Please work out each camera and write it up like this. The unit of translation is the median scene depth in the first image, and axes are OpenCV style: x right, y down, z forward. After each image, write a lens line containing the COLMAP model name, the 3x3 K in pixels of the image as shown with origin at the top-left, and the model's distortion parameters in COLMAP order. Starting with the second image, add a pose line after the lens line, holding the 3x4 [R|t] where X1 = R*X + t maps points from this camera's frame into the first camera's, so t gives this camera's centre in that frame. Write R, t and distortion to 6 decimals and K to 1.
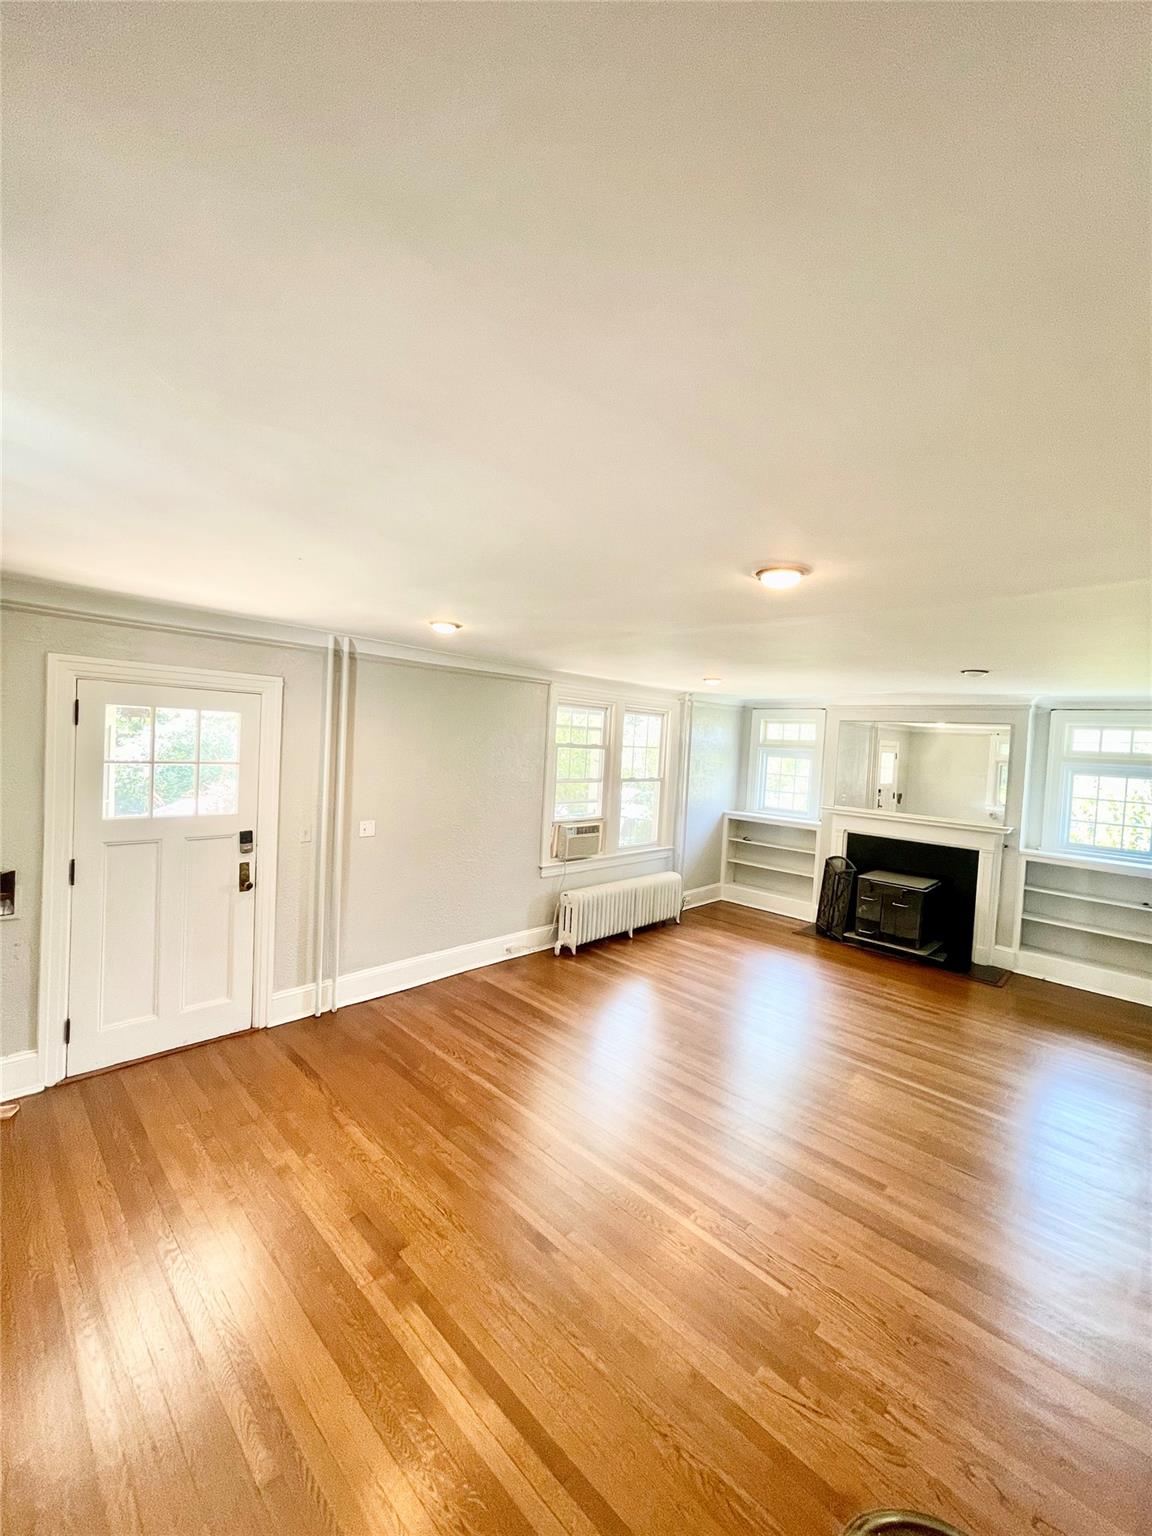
lens RADIAL K [[621.1, 0, 567.8], [0, 621.1, 762.3], [0, 0, 1]] dist [-0.002277, 0.000131]
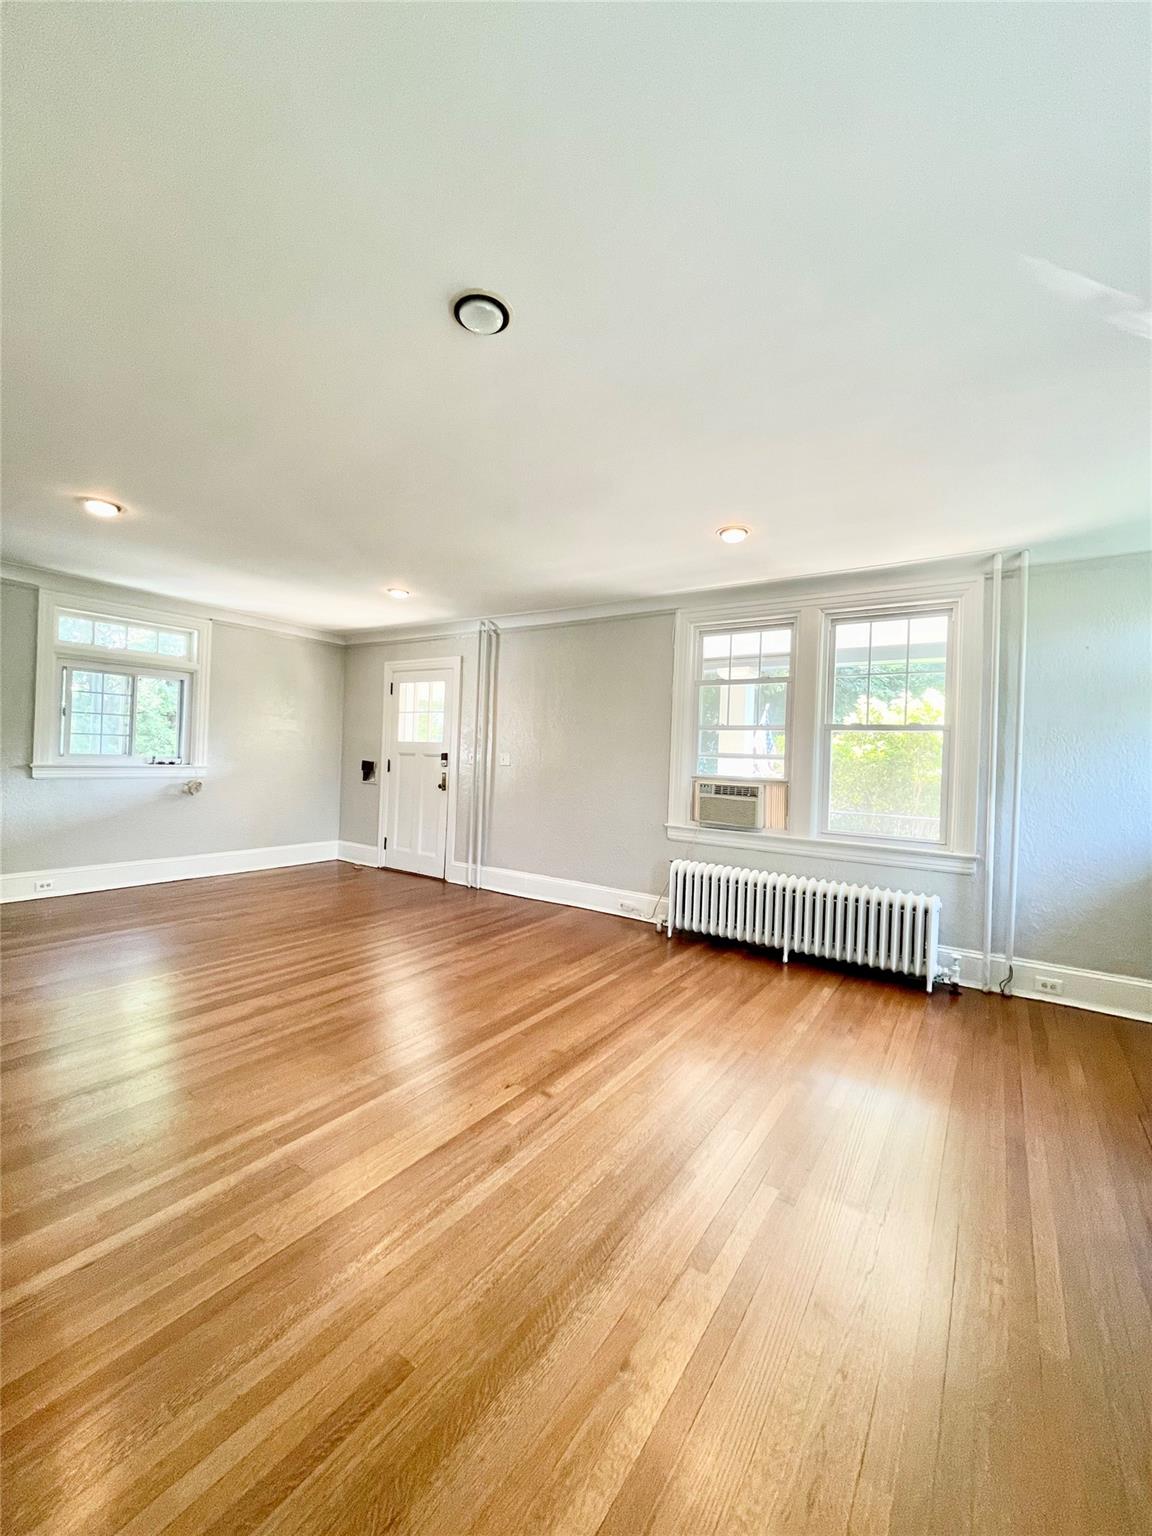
lens RADIAL K [[621.1, 0, 567.9], [0, 621.1, 764.7], [0, 0, 1]] dist [-0.002277, 0.000131]
pose [[0.170990, -0.028763, -0.984853, 0.771773], [-0.061683, 0.997301, -0.039835, 0.125828], [0.983340, 0.067560, 0.168755, 0.708112]]
